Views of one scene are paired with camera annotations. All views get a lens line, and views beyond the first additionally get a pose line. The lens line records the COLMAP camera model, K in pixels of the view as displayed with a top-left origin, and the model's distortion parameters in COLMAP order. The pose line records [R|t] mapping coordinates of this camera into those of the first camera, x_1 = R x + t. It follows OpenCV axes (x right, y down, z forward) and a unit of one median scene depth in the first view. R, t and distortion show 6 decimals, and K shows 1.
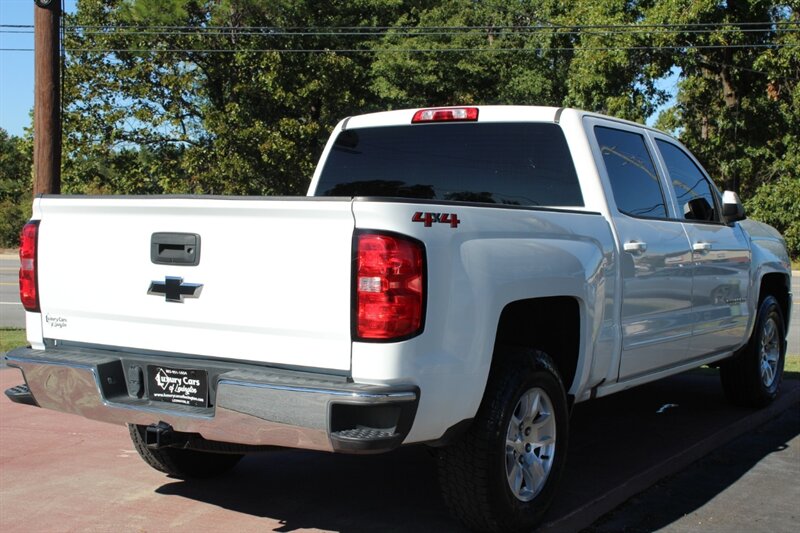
lens RADIAL K [[1014.4, 0, 400.0], [0, 1014.4, 266.5], [0, 0, 1]] dist [-0.107570, 0.039892]
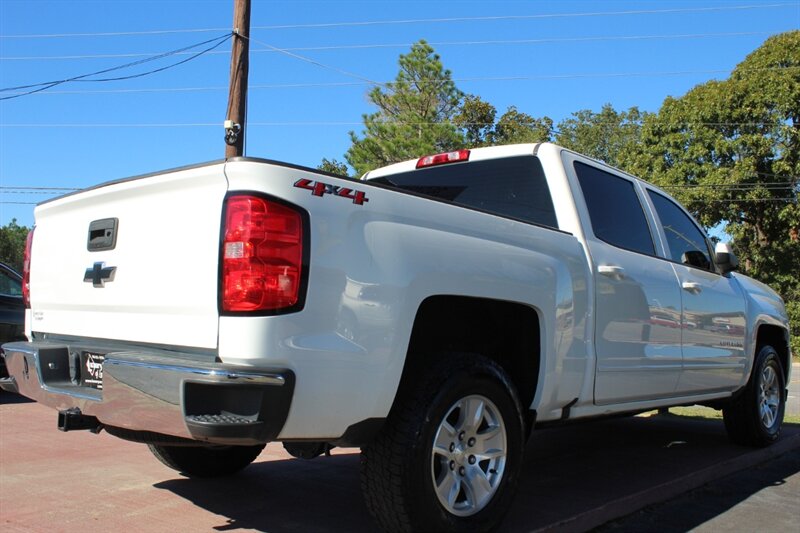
lens RADIAL K [[706.0, 0, 400.6], [0, 706.0, 276.4], [0, 0, 1]] dist [-0.147991, 0.109830]
pose [[0.985915, 0.008693, -0.167020, 0.170127], [-0.026314, 0.994273, -0.103581, 0.078678], [0.165163, 0.106517, 0.980497, 0.329593]]
